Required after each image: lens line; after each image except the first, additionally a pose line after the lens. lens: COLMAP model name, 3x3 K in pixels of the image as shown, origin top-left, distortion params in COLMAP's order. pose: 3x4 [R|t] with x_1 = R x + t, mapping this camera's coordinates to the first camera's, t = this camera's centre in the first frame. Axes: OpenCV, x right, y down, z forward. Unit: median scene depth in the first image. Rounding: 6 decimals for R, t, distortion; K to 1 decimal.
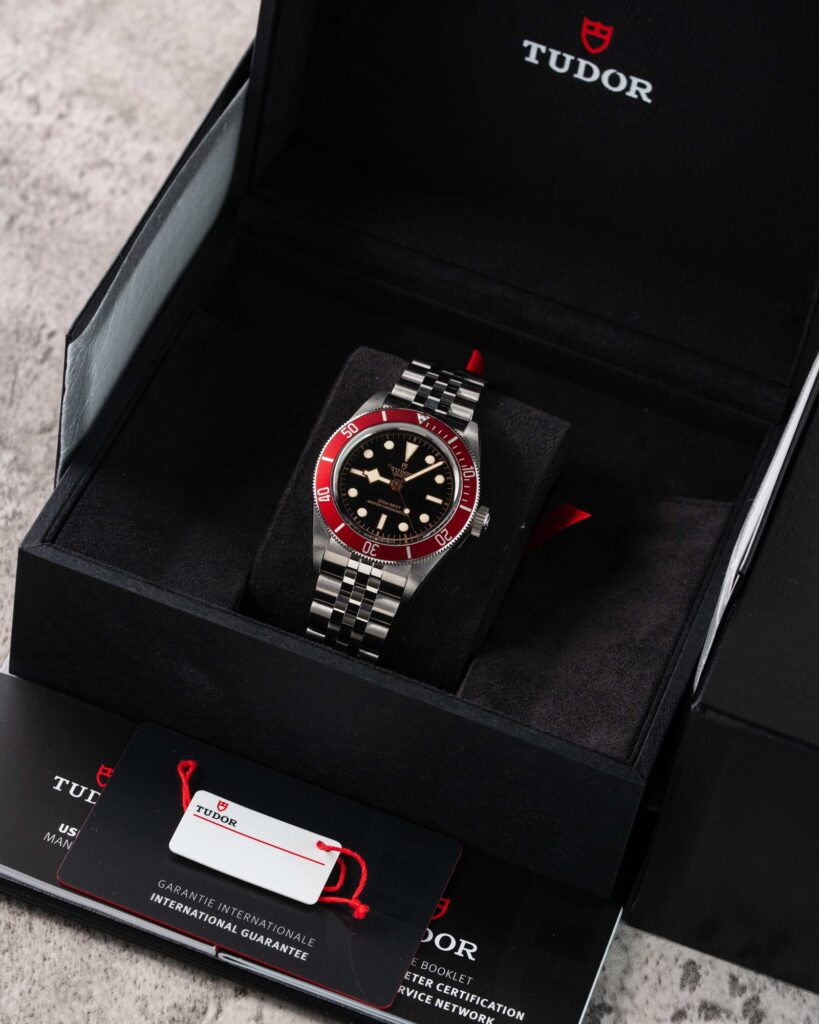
lens RADIAL K [[4589.3, 0, 412.5], [0, 4589.3, 509.0], [0, 0, 1]] dist [0.064750, 0.000000]
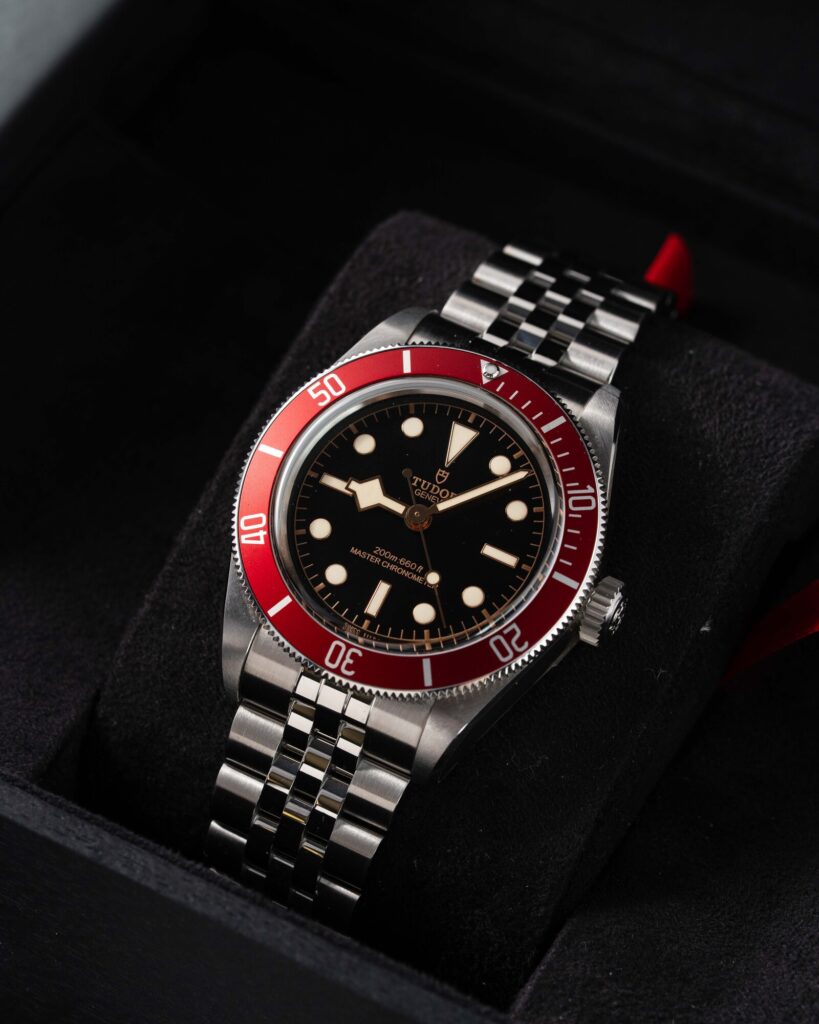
lens RADIAL K [[4589.3, 0, 400.6], [0, 4589.3, 518.4], [0, 0, 1]] dist [0.064750, 0.000000]
pose [[0.985211, 0.062555, -0.159518, 0.065784], [-0.060719, 0.998021, 0.016363, -0.012307], [0.160226, -0.006435, 0.987059, 0.558867]]
